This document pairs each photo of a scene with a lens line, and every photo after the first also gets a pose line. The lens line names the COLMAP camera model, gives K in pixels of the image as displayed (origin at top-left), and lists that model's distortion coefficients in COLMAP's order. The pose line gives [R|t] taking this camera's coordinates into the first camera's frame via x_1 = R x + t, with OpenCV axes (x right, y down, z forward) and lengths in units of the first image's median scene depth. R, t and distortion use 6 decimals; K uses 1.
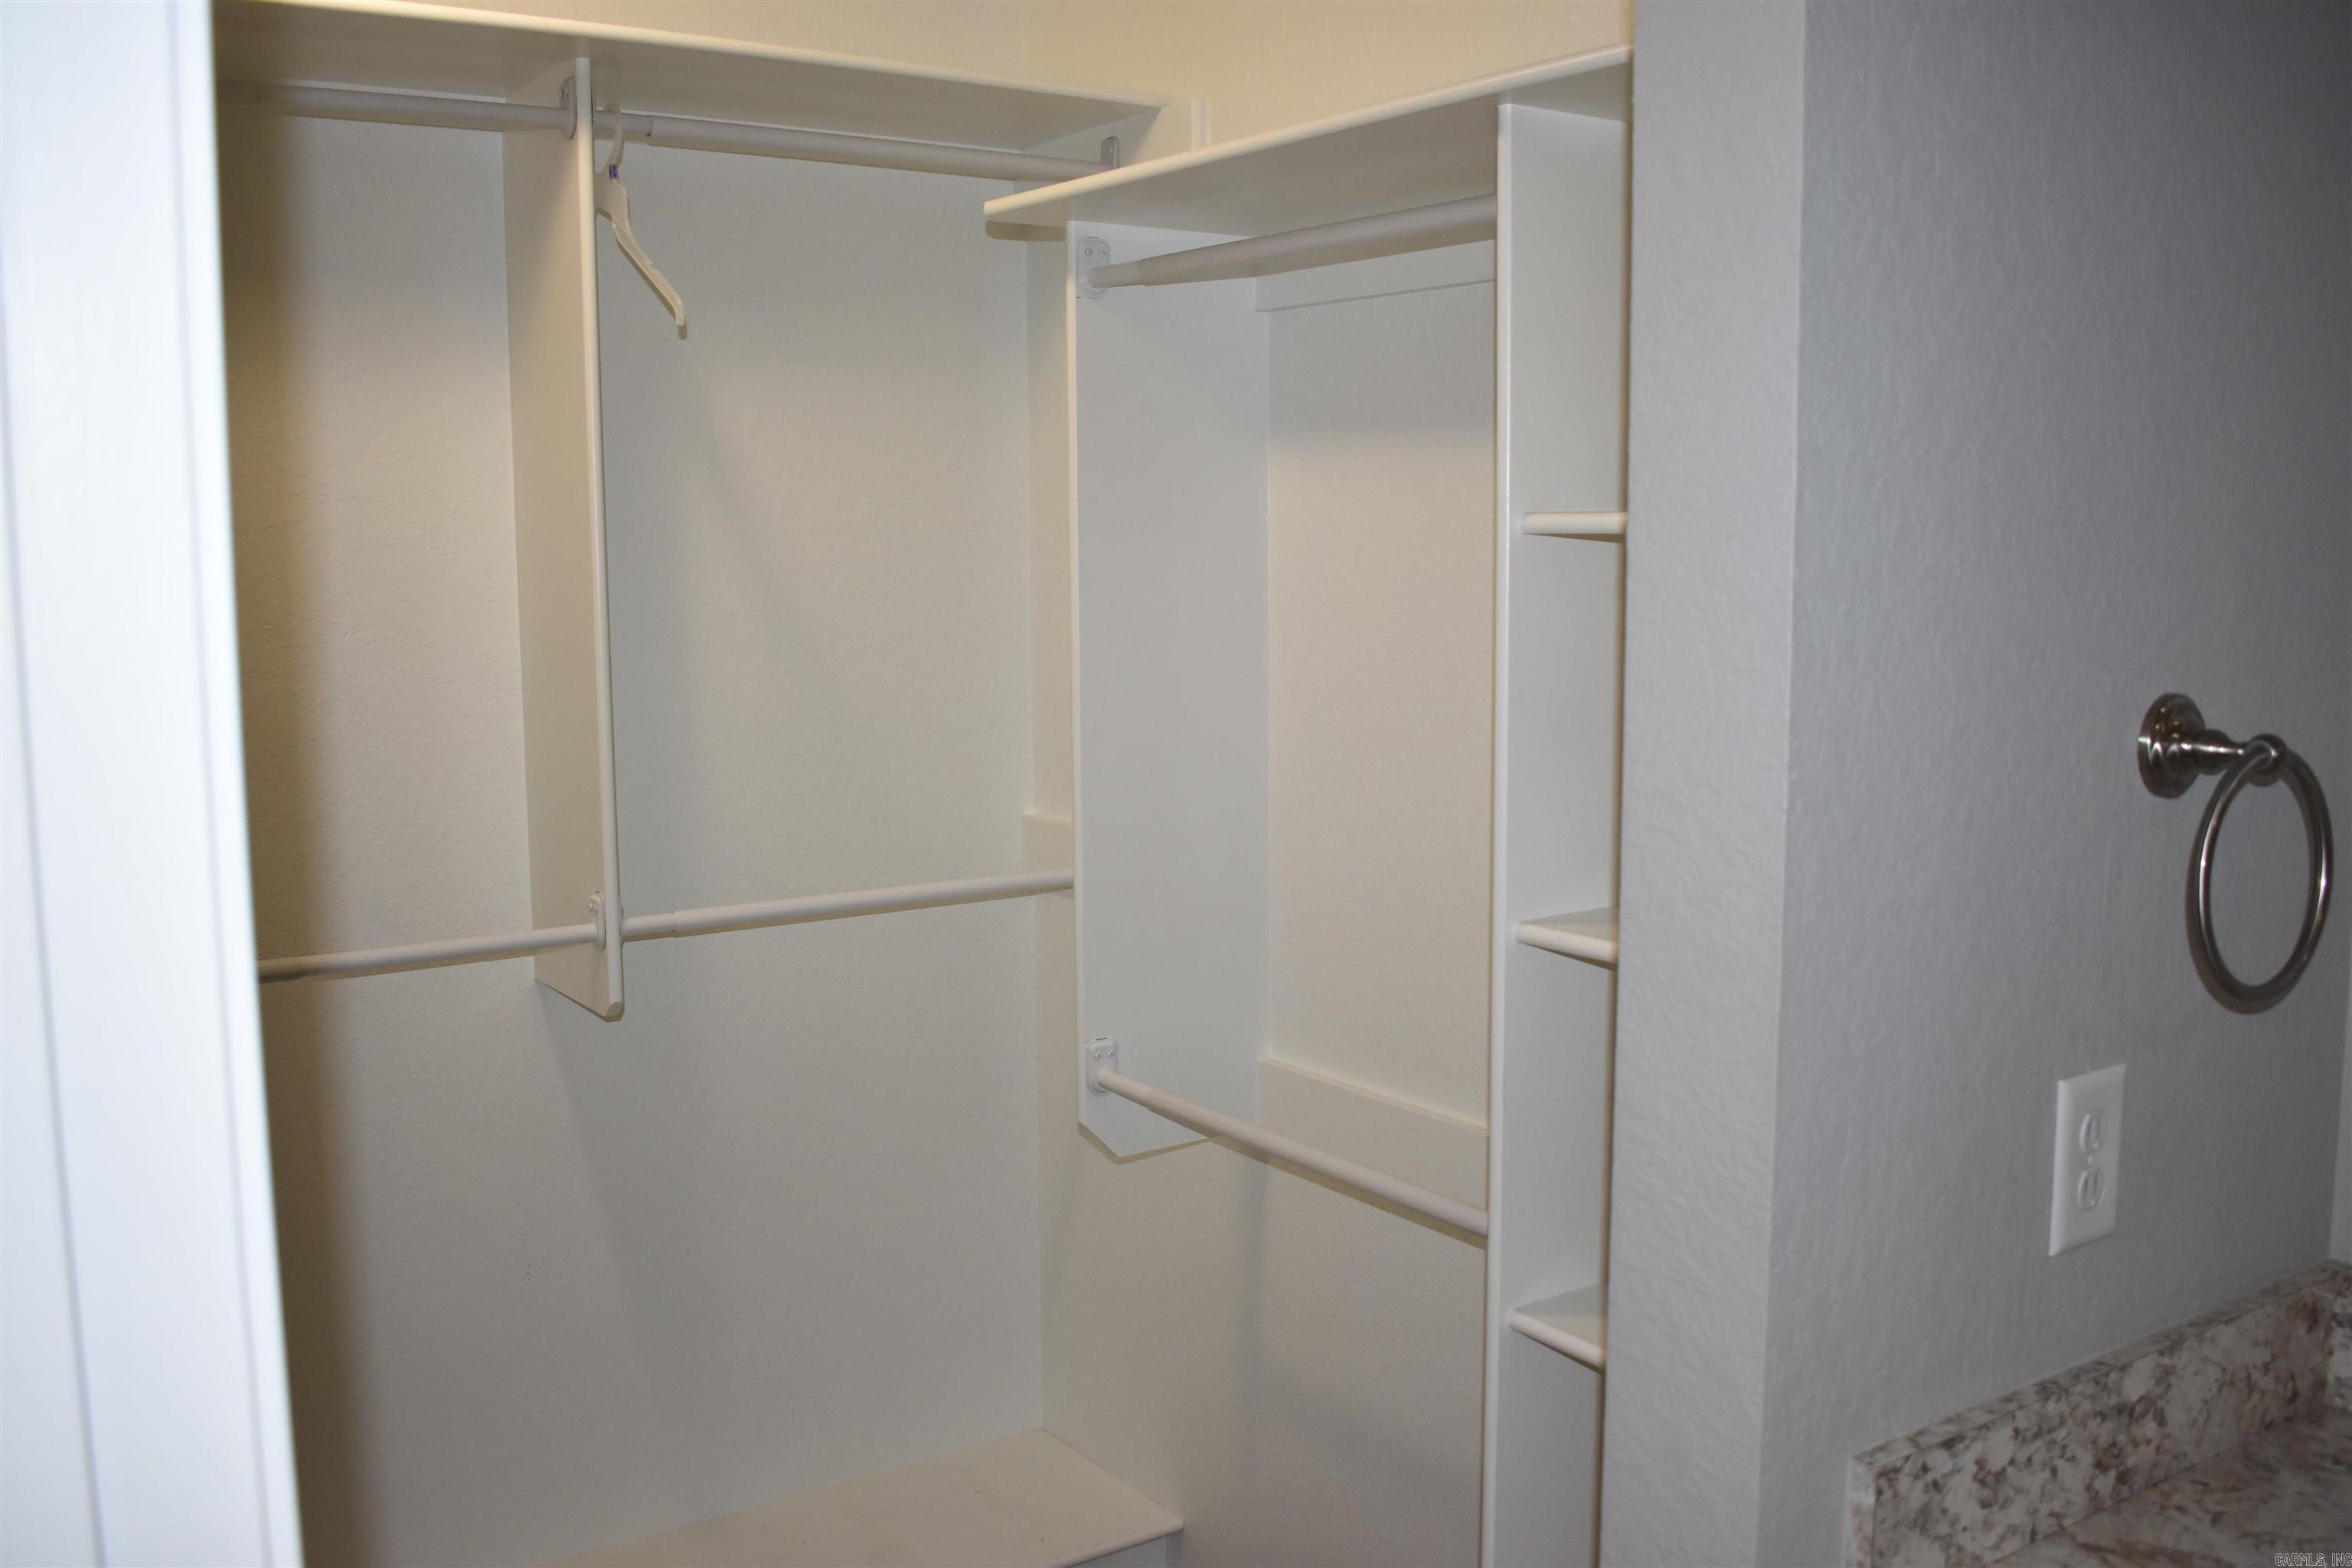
lens RADIAL K [[2103.7, 0, 1175.5], [0, 2103.7, 797.0], [0, 0, 1]] dist [-0.085037, 0.013191]
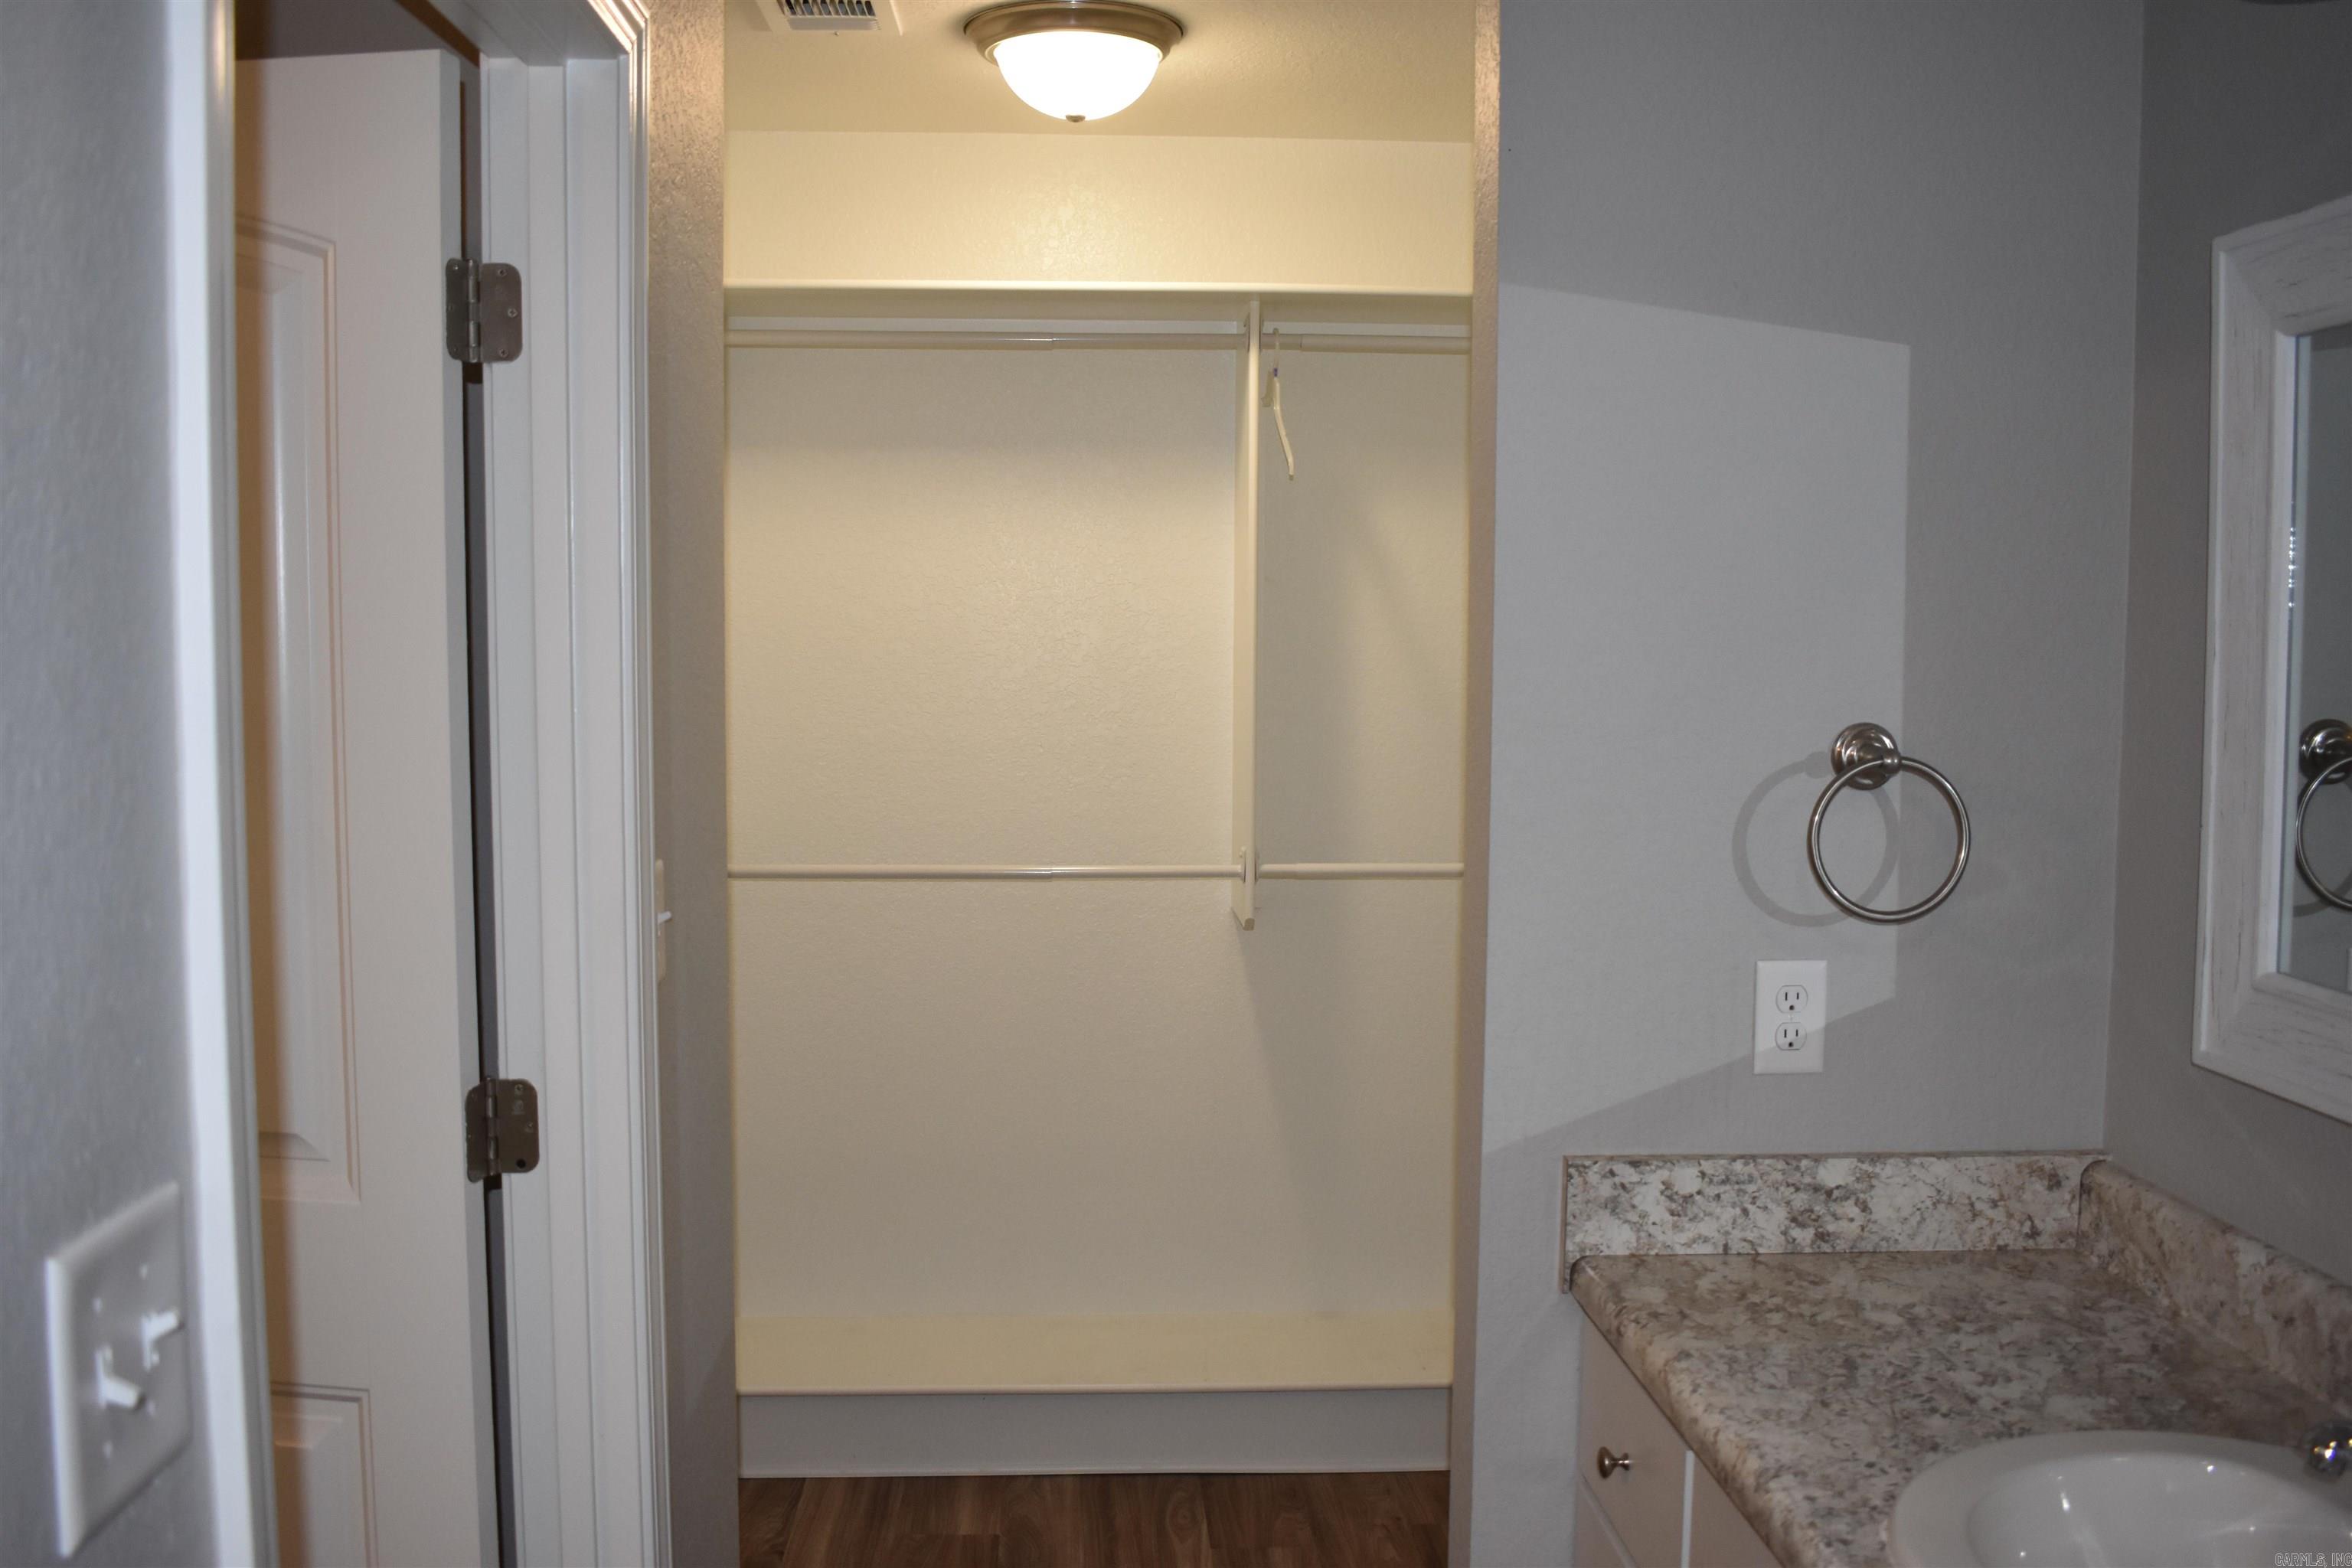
lens RADIAL K [[2103.7, 0, 1182.3], [0, 2103.7, 774.9], [0, 0, 1]] dist [-0.085037, 0.013191]
pose [[0.857823, 0.056058, -0.510879, 0.848719], [-0.079174, 0.996582, -0.023590, 0.065113], [0.507811, 0.060685, 0.859329, -0.612487]]
